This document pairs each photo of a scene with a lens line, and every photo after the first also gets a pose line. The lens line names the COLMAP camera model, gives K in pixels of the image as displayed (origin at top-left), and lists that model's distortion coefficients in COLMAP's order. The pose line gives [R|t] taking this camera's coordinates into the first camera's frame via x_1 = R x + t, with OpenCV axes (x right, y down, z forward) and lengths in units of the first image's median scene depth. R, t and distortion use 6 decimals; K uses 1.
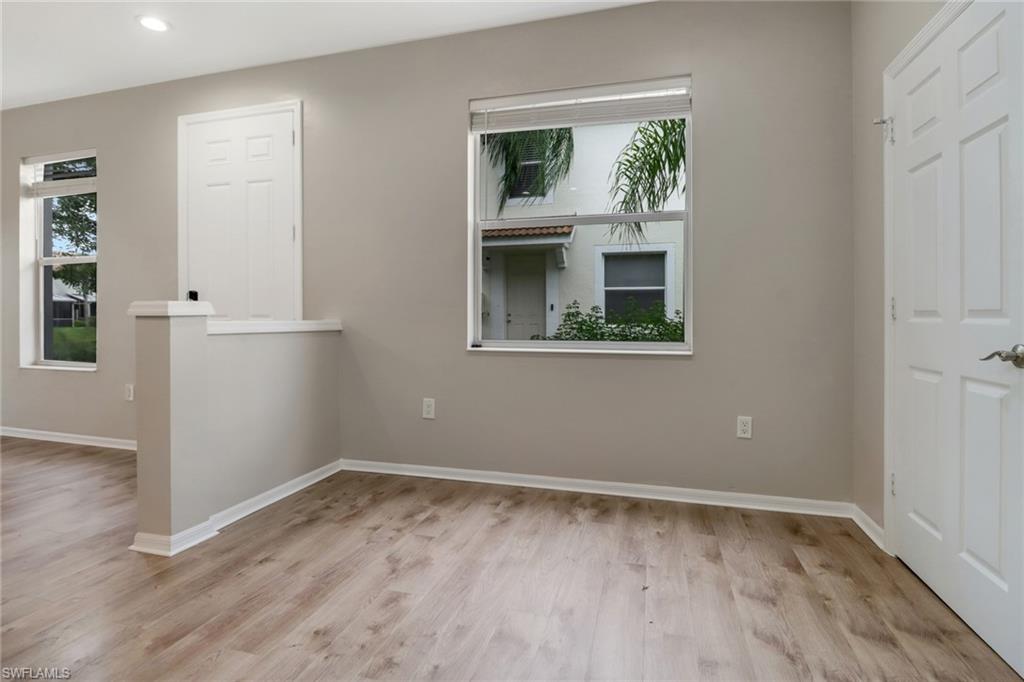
lens RADIAL K [[486.6, 0, 509.0], [0, 486.6, 320.9], [0, 0, 1]] dist [0.003965, -0.013603]
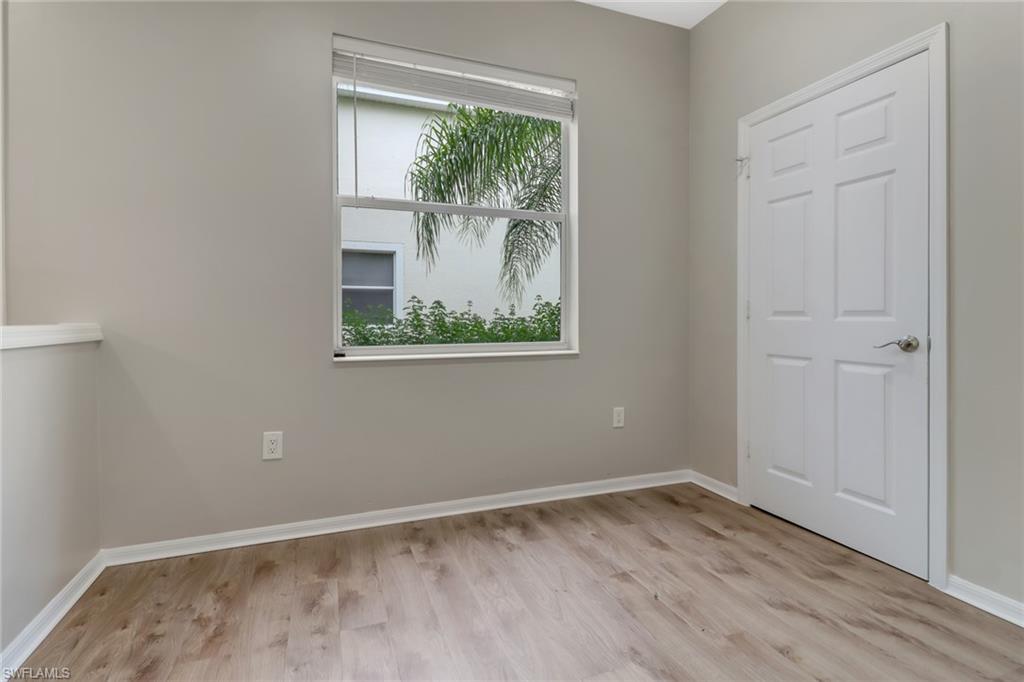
lens RADIAL K [[484.0, 0, 508.1], [0, 484.0, 320.4], [0, 0, 1]] dist [0.018759, -0.012905]
pose [[0.817934, -0.007668, 0.575261, -0.372935], [0.008236, 0.999965, 0.001618, -0.003747], [-0.575253, 0.003415, 0.817968, 0.269860]]
